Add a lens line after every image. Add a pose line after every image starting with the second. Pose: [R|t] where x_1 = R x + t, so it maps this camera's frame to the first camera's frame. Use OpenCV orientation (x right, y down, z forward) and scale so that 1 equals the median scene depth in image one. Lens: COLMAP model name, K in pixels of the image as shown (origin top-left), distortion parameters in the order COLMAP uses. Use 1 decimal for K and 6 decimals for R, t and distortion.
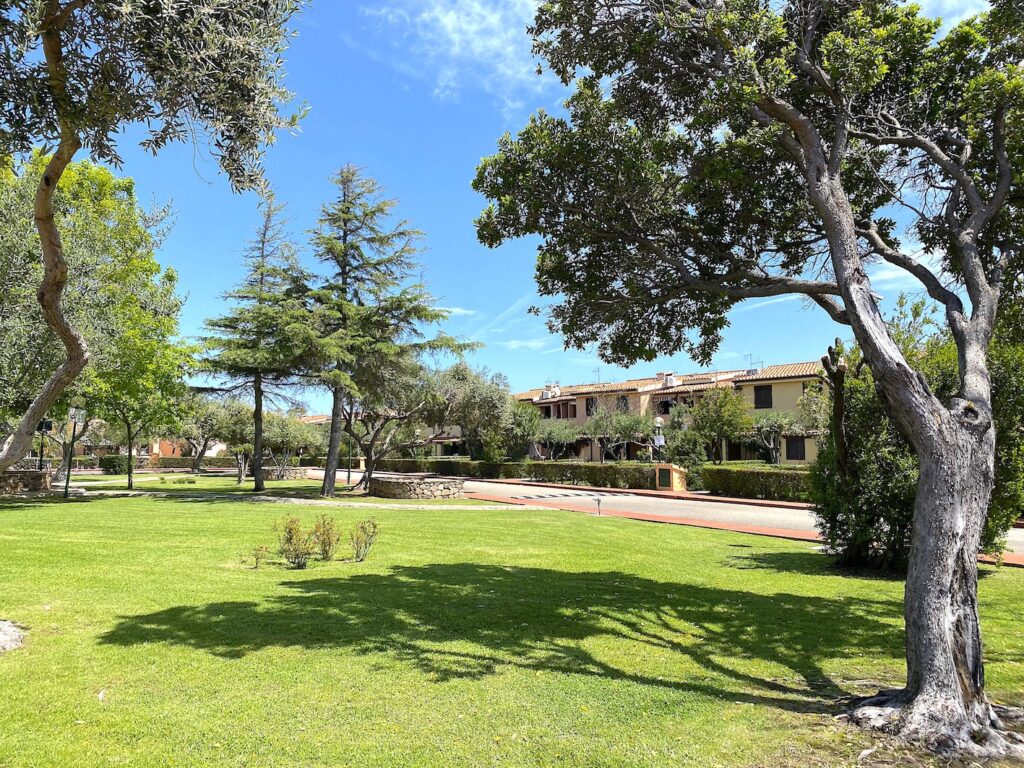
lens RADIAL K [[778.1, 0, 513.2], [0, 778.1, 384.1], [0, 0, 1]] dist [0.055951, -0.000163]
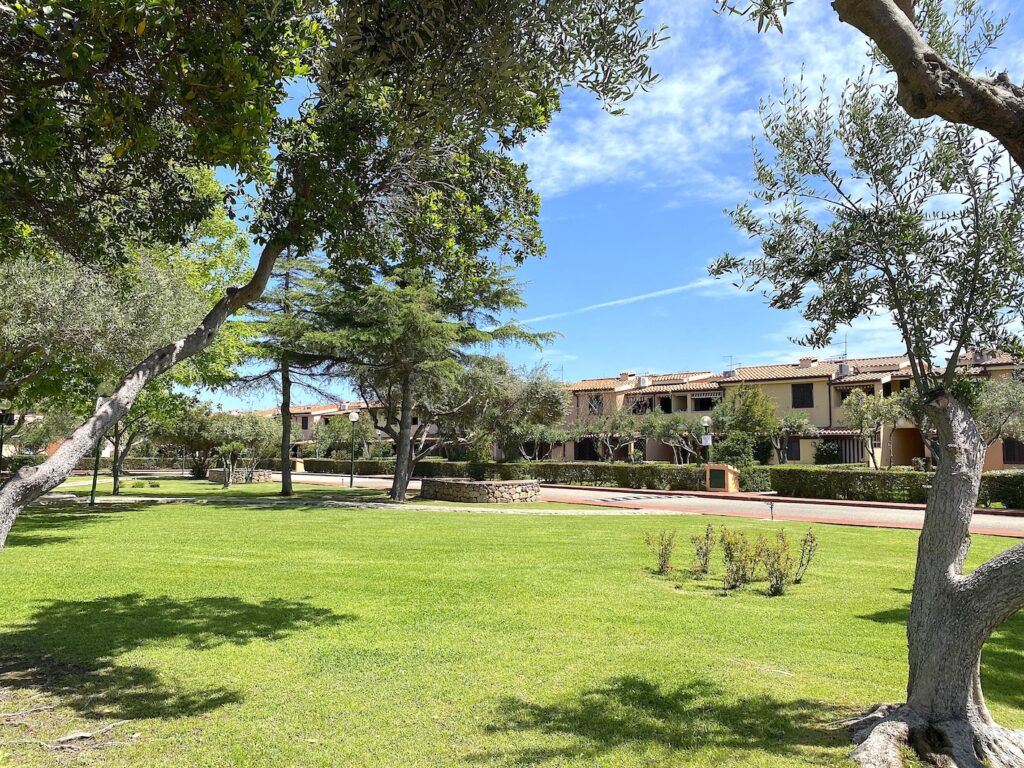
lens RADIAL K [[778.1, 0, 511.2], [0, 778.1, 385.4], [0, 0, 1]] dist [0.055951, -0.000163]
pose [[0.989163, 0.013232, 0.146226, -0.189059], [-0.012997, 0.999912, -0.002557, 0.010764], [-0.146247, 0.000629, 0.989248, 0.082946]]
